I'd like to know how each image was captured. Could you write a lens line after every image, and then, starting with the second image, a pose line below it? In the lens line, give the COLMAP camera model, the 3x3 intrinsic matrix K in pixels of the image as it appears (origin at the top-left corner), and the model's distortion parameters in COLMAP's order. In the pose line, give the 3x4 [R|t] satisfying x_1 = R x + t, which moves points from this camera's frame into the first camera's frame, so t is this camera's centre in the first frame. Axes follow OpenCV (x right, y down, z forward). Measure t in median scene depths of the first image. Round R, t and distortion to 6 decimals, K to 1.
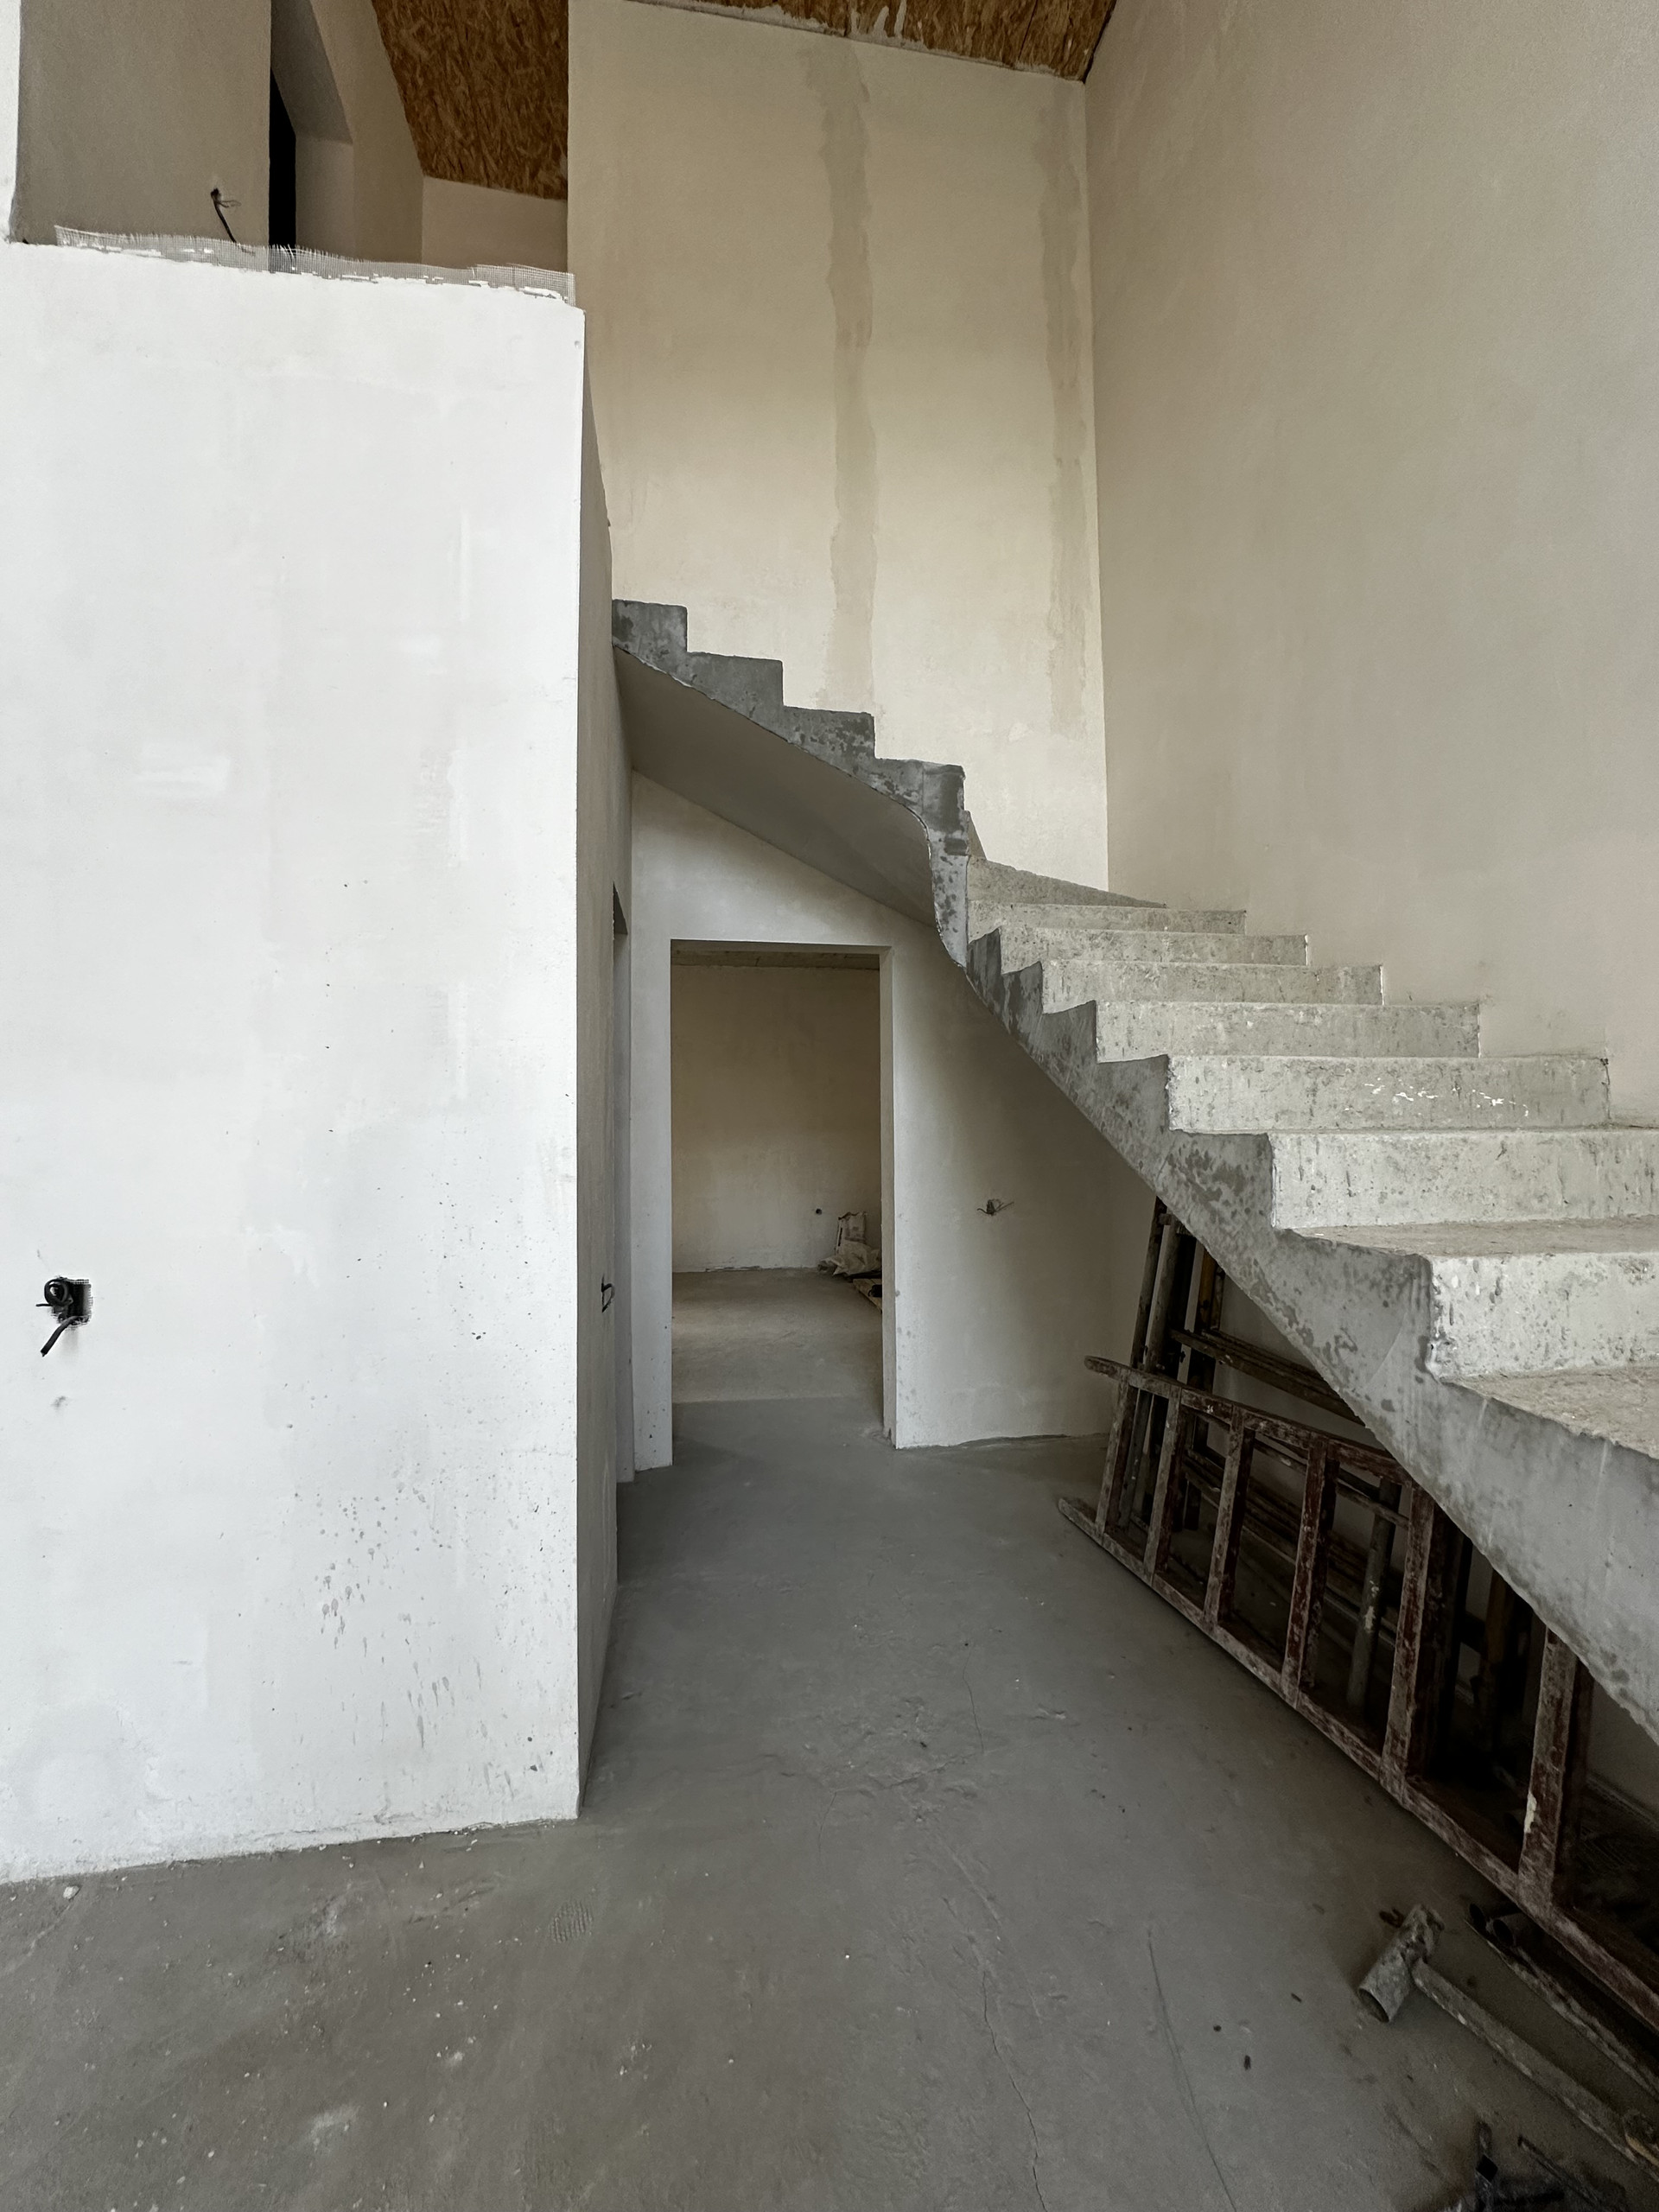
lens RADIAL K [[889.2, 0, 829.5], [0, 889.2, 1106.0], [0, 0, 1]] dist [-0.000484, -0.000006]
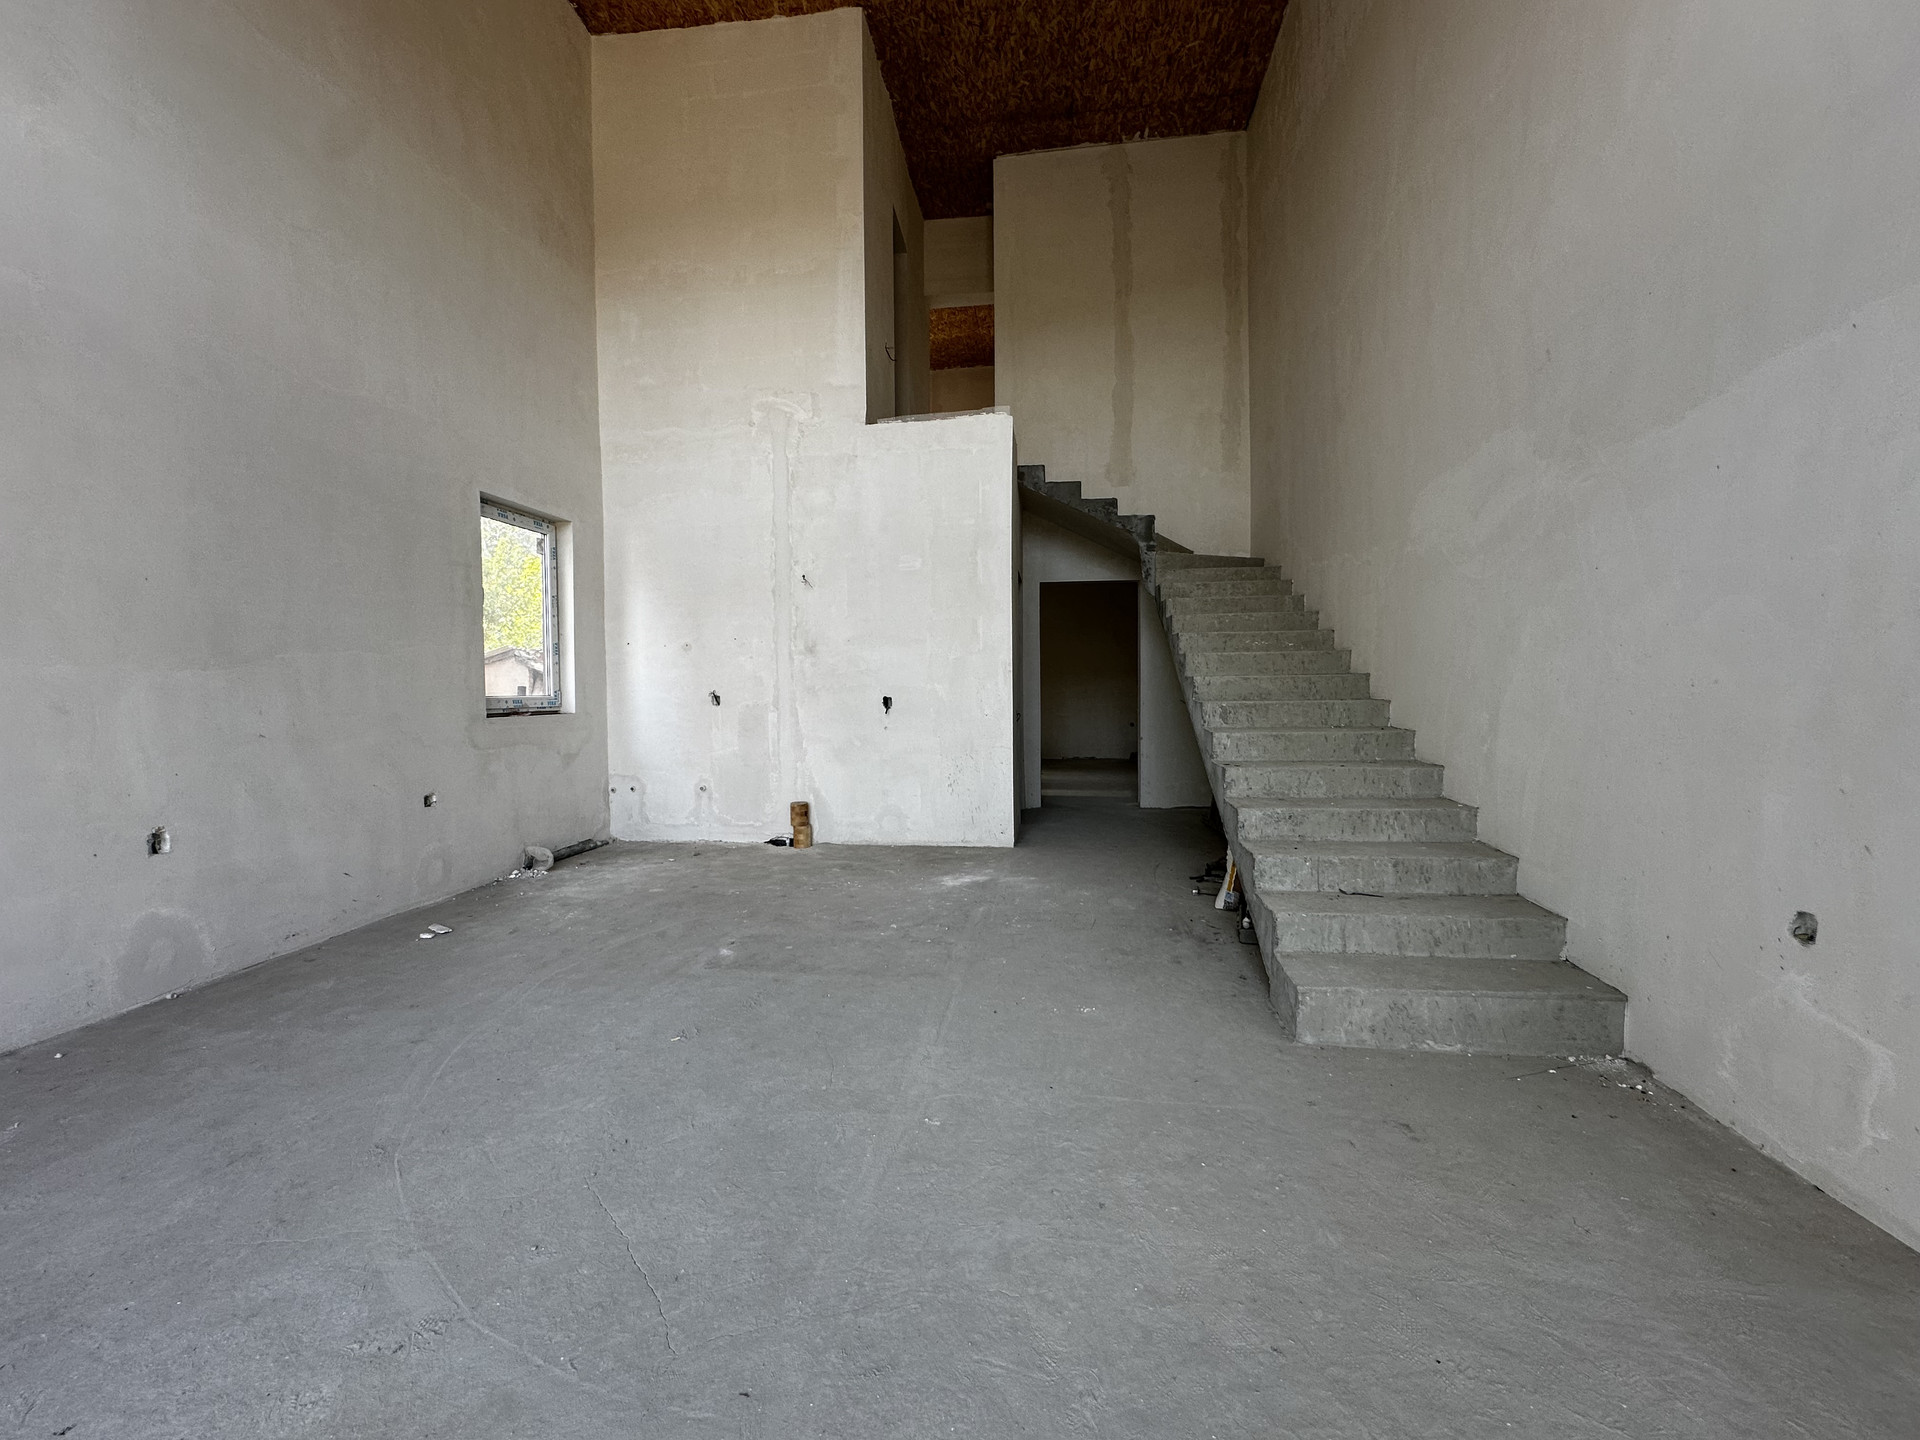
lens RADIAL K [[790.7, 0, 958.2], [0, 790.7, 726.2], [0, 0, 1]] dist [-0.000357, -0.000045]
pose [[0.959919, 0.009736, -0.280108, 0.248508], [0.010774, 0.997376, 0.071585, 0.045672], [0.280070, -0.071734, 0.957296, -1.328634]]
